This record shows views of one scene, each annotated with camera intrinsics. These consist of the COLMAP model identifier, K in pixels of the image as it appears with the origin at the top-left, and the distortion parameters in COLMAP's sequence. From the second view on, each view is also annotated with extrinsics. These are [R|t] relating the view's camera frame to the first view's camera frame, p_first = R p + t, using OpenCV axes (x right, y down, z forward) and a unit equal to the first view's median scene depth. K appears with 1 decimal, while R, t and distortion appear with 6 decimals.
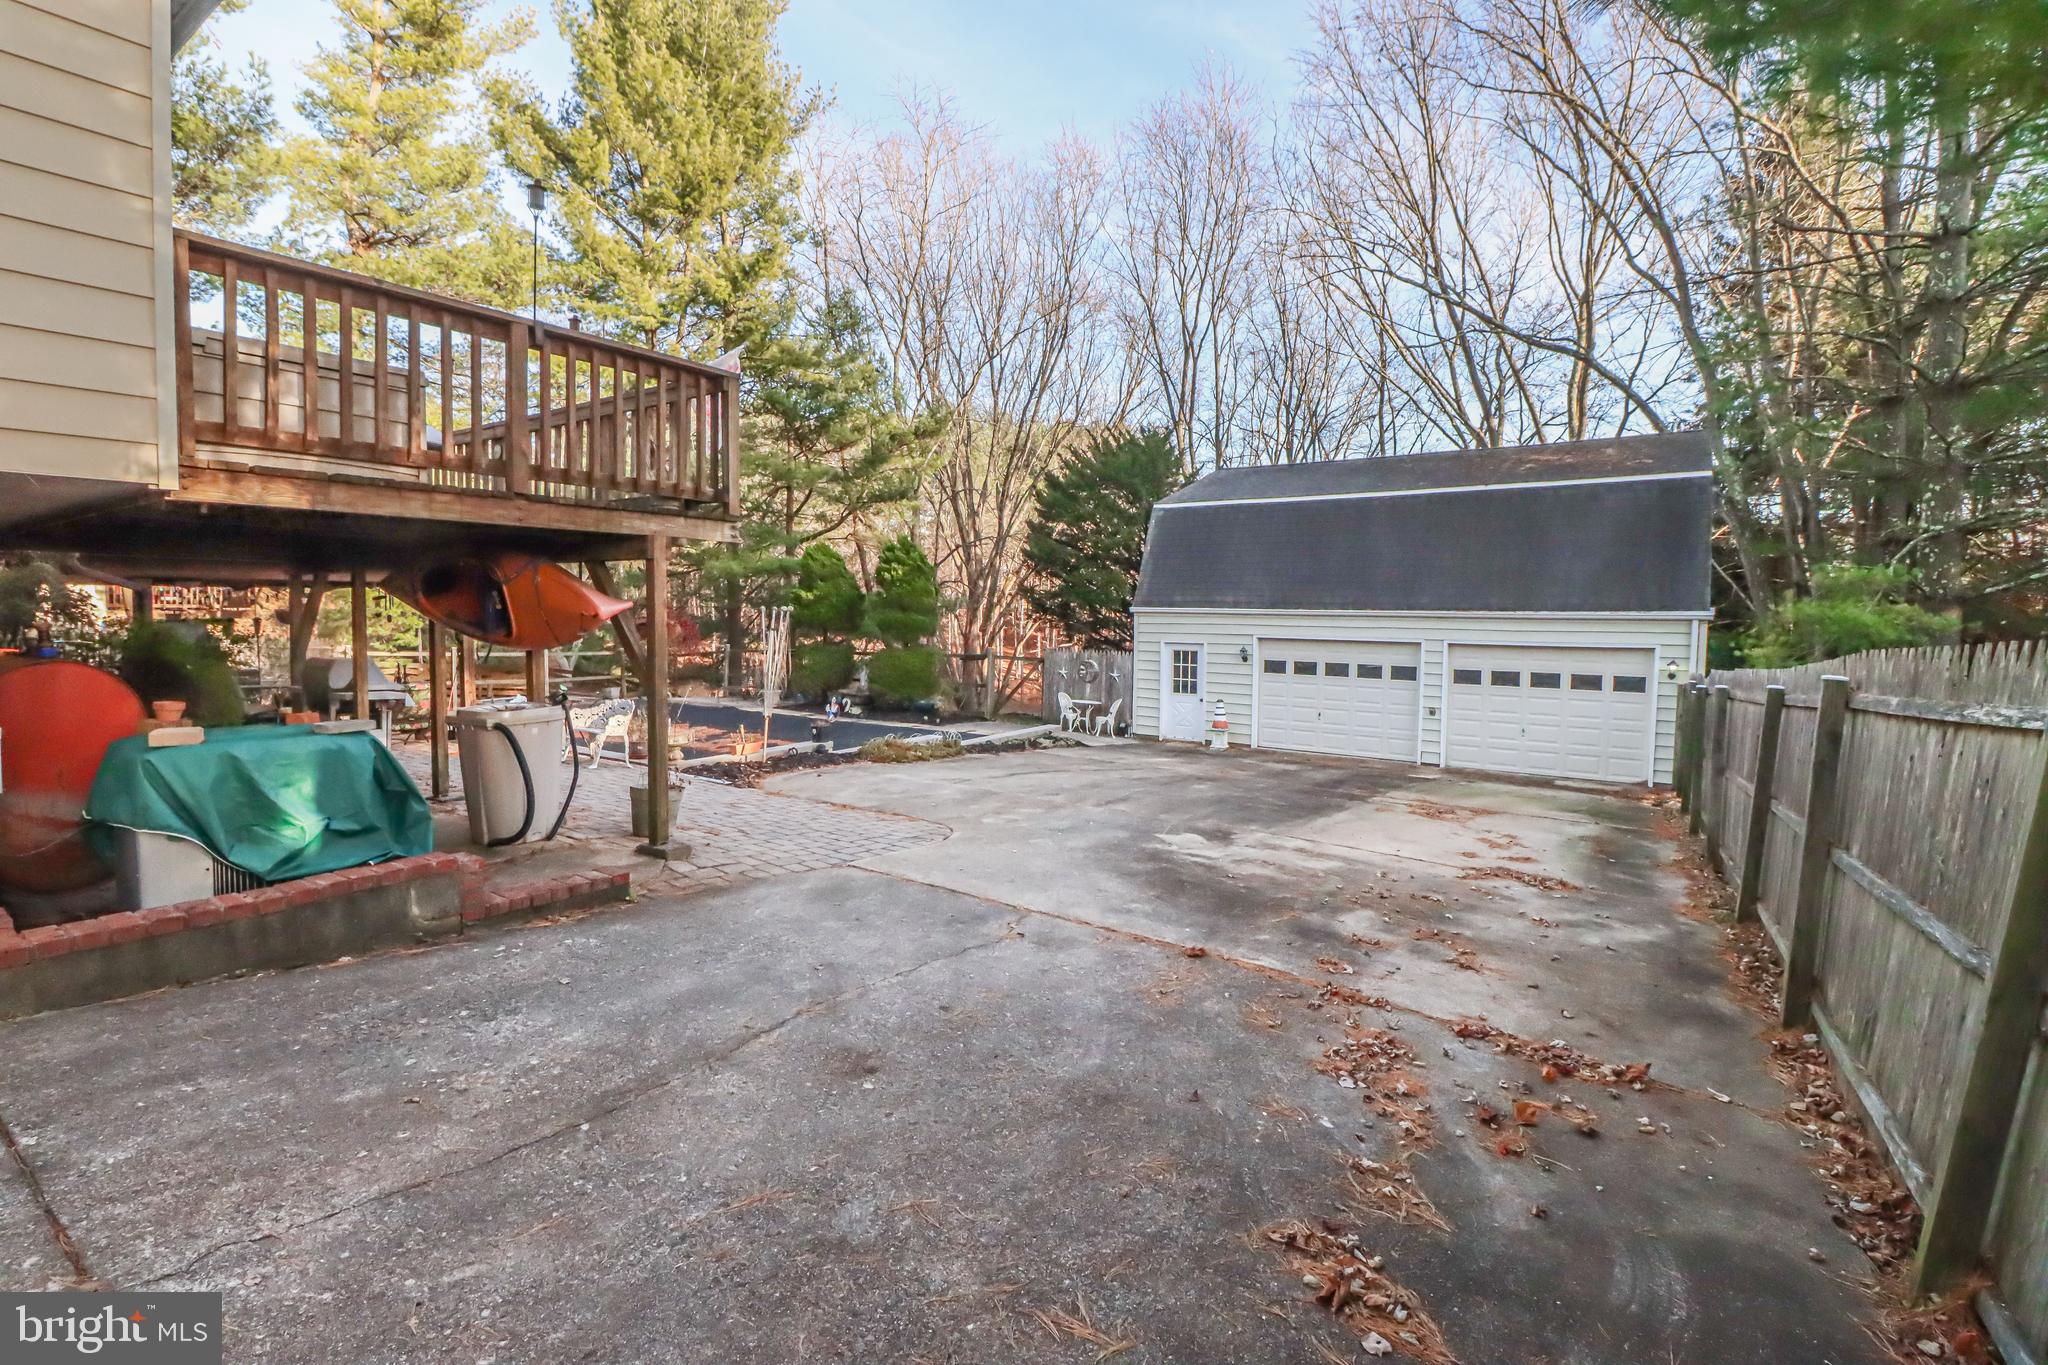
lens RADIAL K [[953.9, 0, 998.3], [0, 953.9, 653.6], [0, 0, 1]] dist [0.001926, -0.013936]
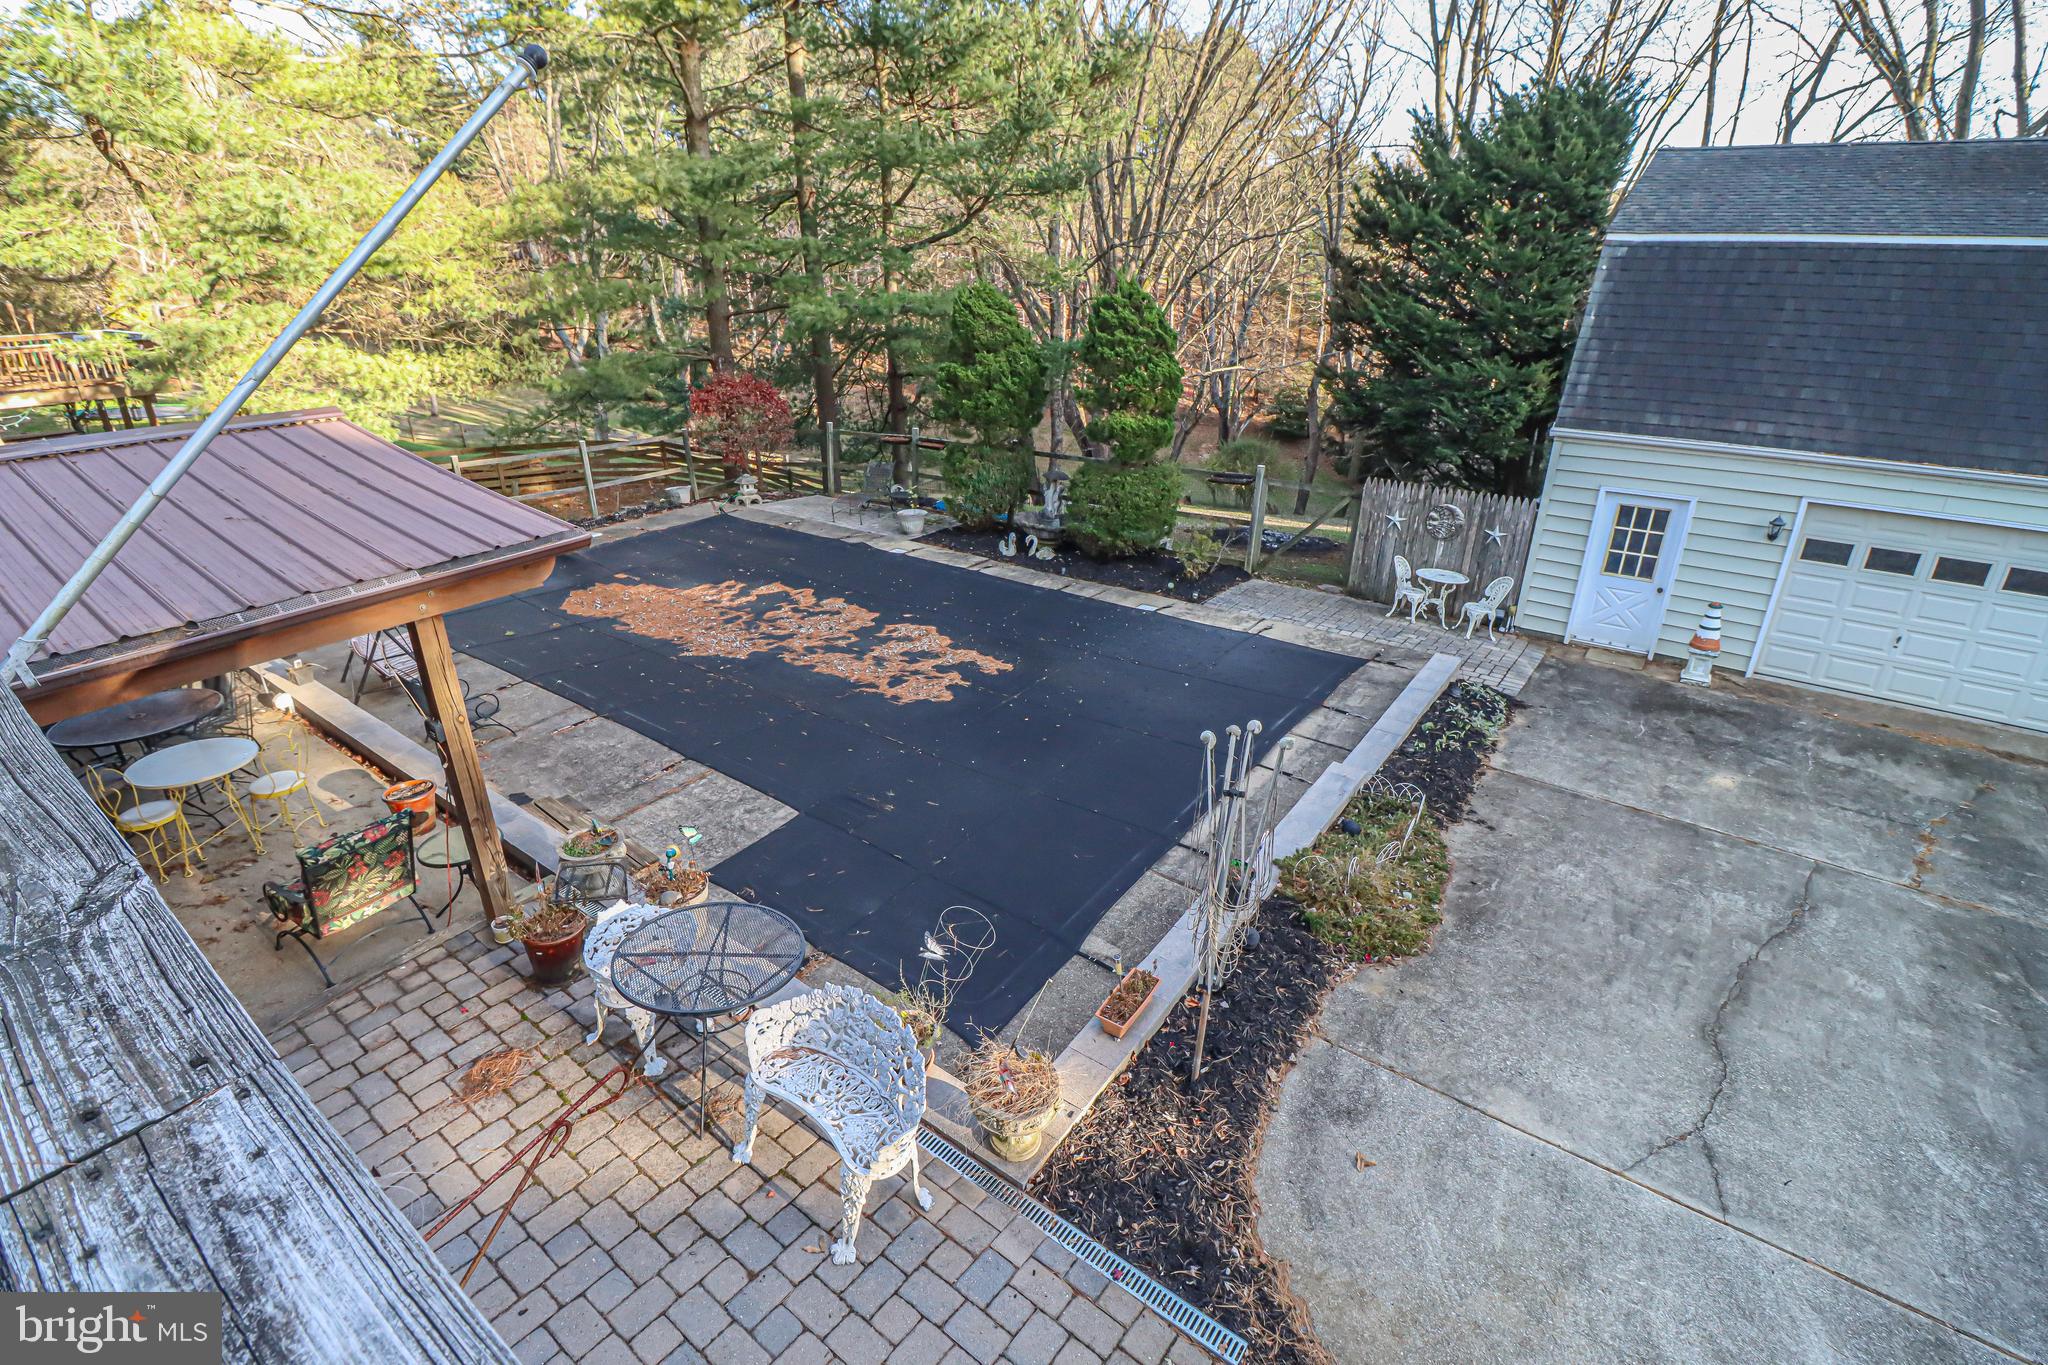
lens RADIAL K [[952.6, 0, 1000.1], [0, 952.6, 657.1], [0, 0, 1]] dist [0.000689, -0.012838]
pose [[0.999444, 0.000639, -0.033345, -0.173991], [0.010755, 0.940227, 0.340378, -0.112430], [0.031570, -0.340547, 0.939697, 0.360613]]
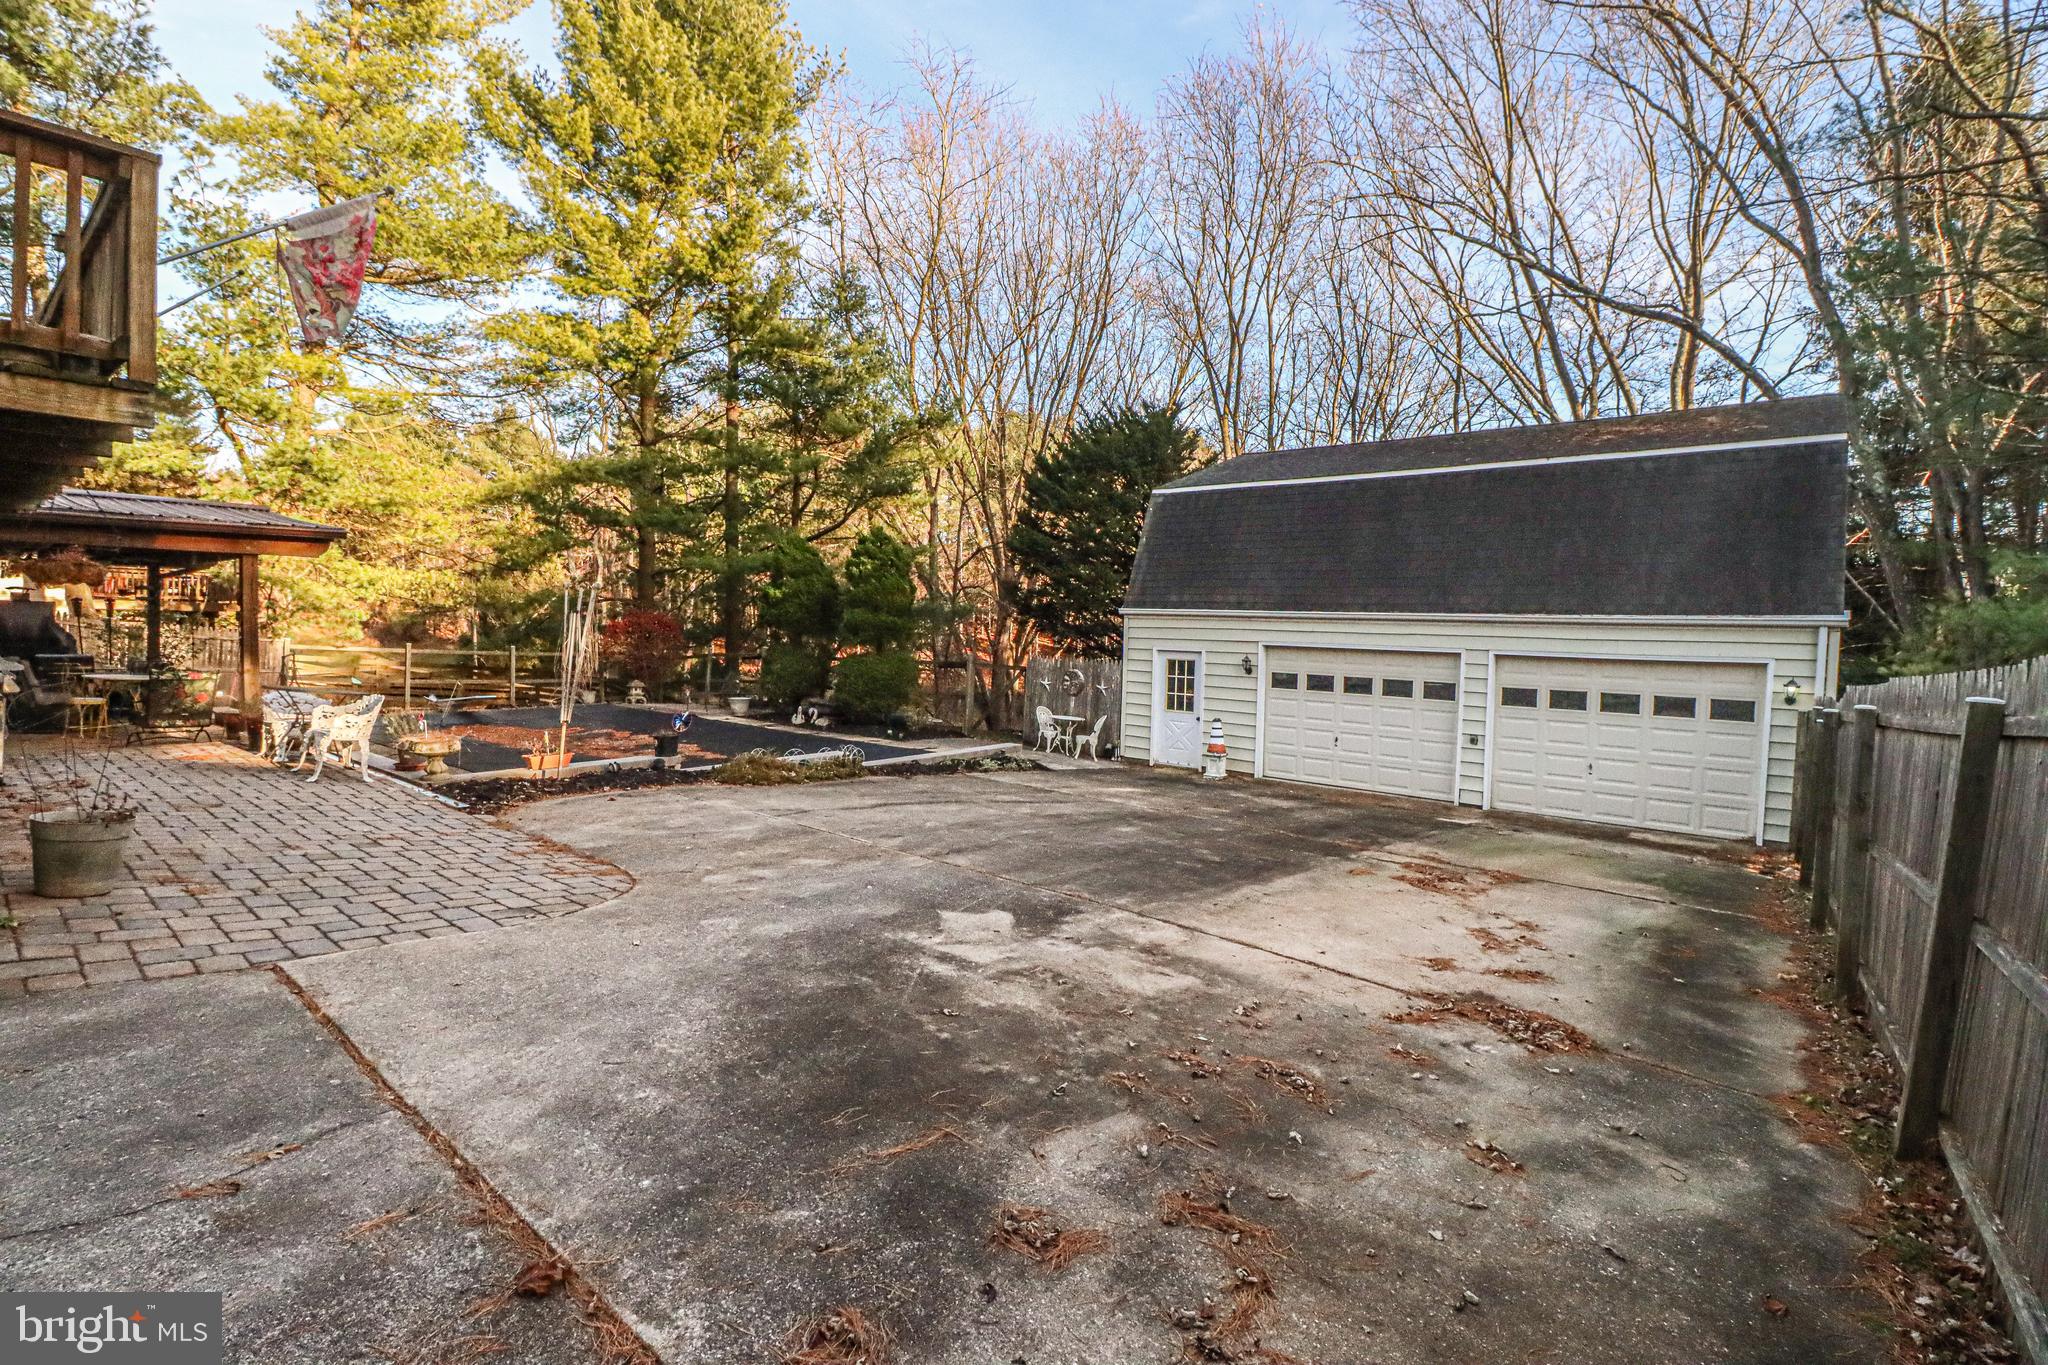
lens RADIAL K [[952.6, 0, 1000.1], [0, 952.6, 657.1], [0, 0, 1]] dist [0.000689, -0.012838]
pose [[0.996254, 0.019672, -0.084204, 0.098431], [-0.020925, 0.999683, -0.014019, 0.008743], [0.083901, 0.015729, 0.996350, 0.133550]]
